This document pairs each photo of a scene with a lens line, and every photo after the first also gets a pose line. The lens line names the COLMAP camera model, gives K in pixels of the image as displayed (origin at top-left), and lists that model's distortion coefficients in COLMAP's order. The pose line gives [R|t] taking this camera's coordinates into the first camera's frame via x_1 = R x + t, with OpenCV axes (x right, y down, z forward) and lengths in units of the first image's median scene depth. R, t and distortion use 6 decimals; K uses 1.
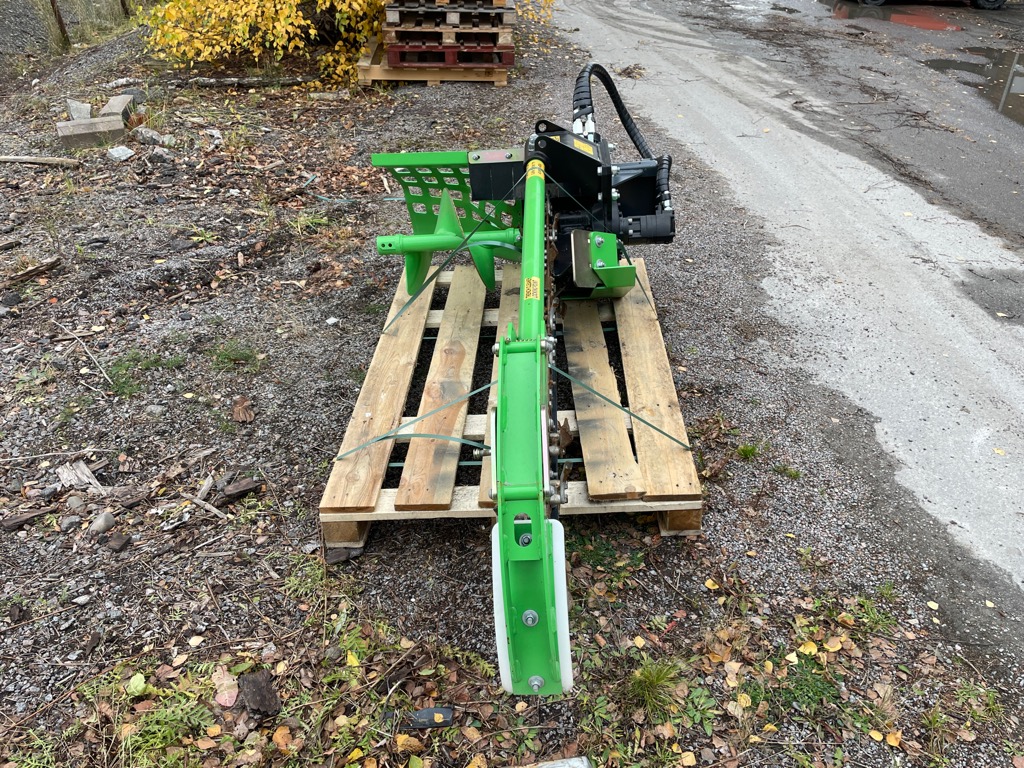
lens RADIAL K [[782.0, 0, 516.9], [0, 782.0, 386.9], [0, 0, 1]] dist [0.091087, -0.113638]
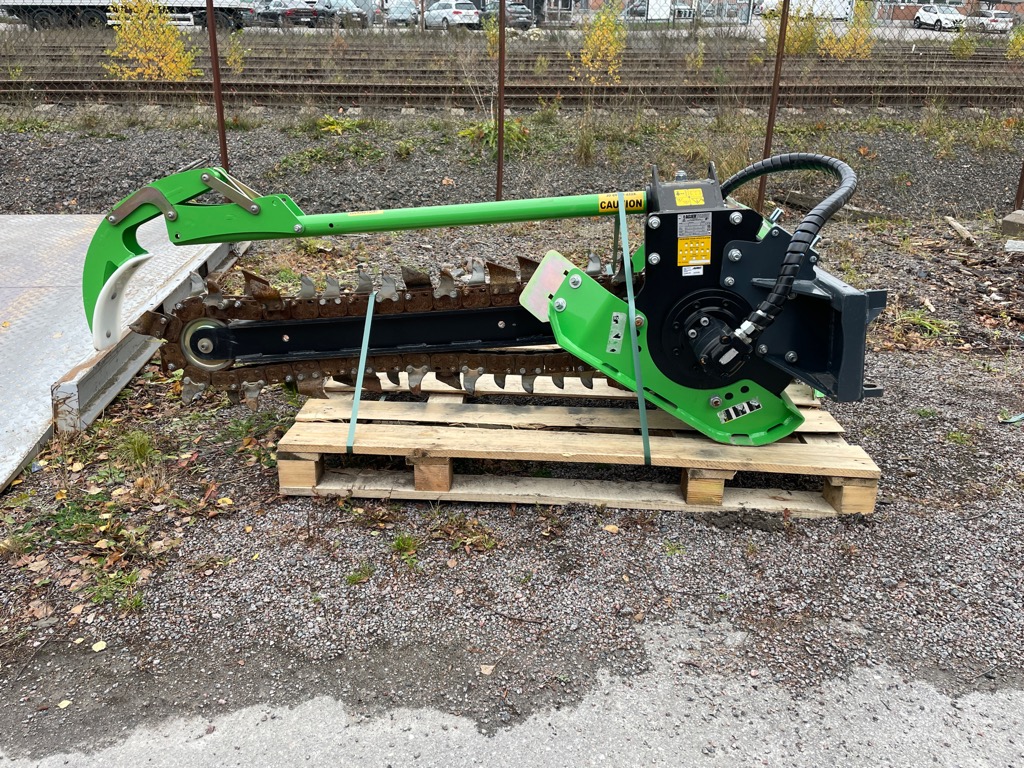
lens RADIAL K [[782.0, 0, 506.1], [0, 782.0, 382.5], [0, 0, 1]] dist [0.091087, -0.113638]
pose [[-0.042108, 0.402799, -0.914319, 1.017406], [-0.553356, 0.752553, 0.357018, -0.403427], [0.831880, 0.520977, 0.191203, 0.933864]]
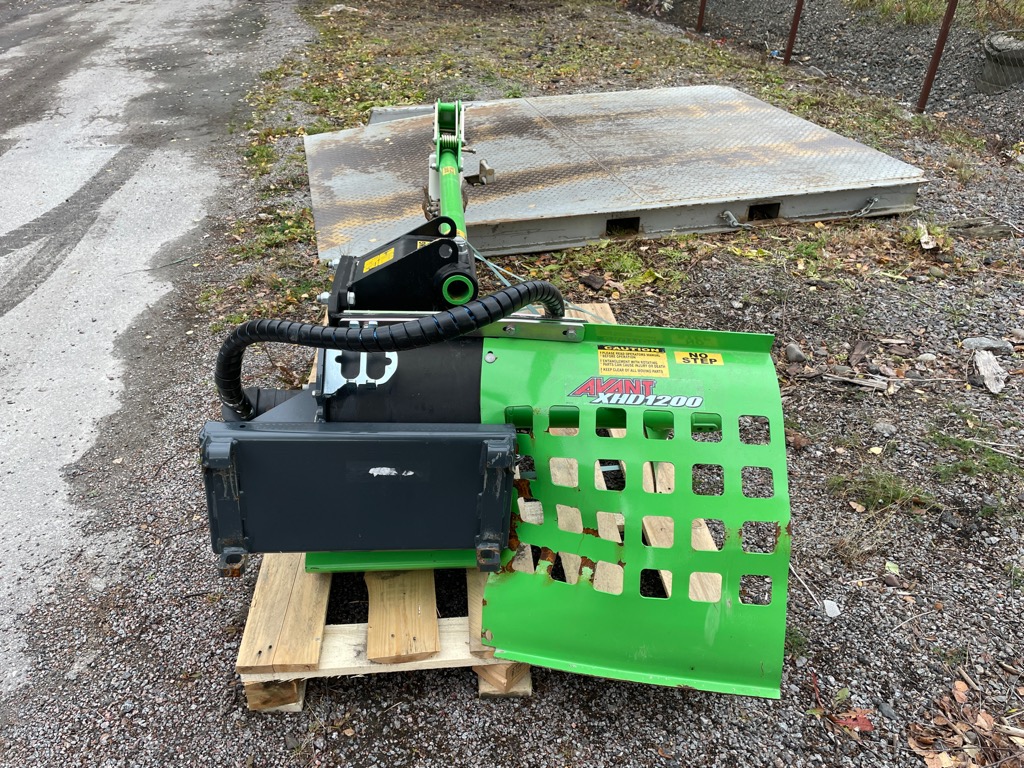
lens RADIAL K [[782.0, 0, 504.7], [0, 782.0, 384.2], [0, 0, 1]] dist [0.091087, -0.113638]
pose [[-0.993600, 0.079030, -0.080708, 0.047835], [-0.040344, 0.419085, 0.907050, -0.961890], [0.105508, 0.904501, -0.413214, 1.582018]]
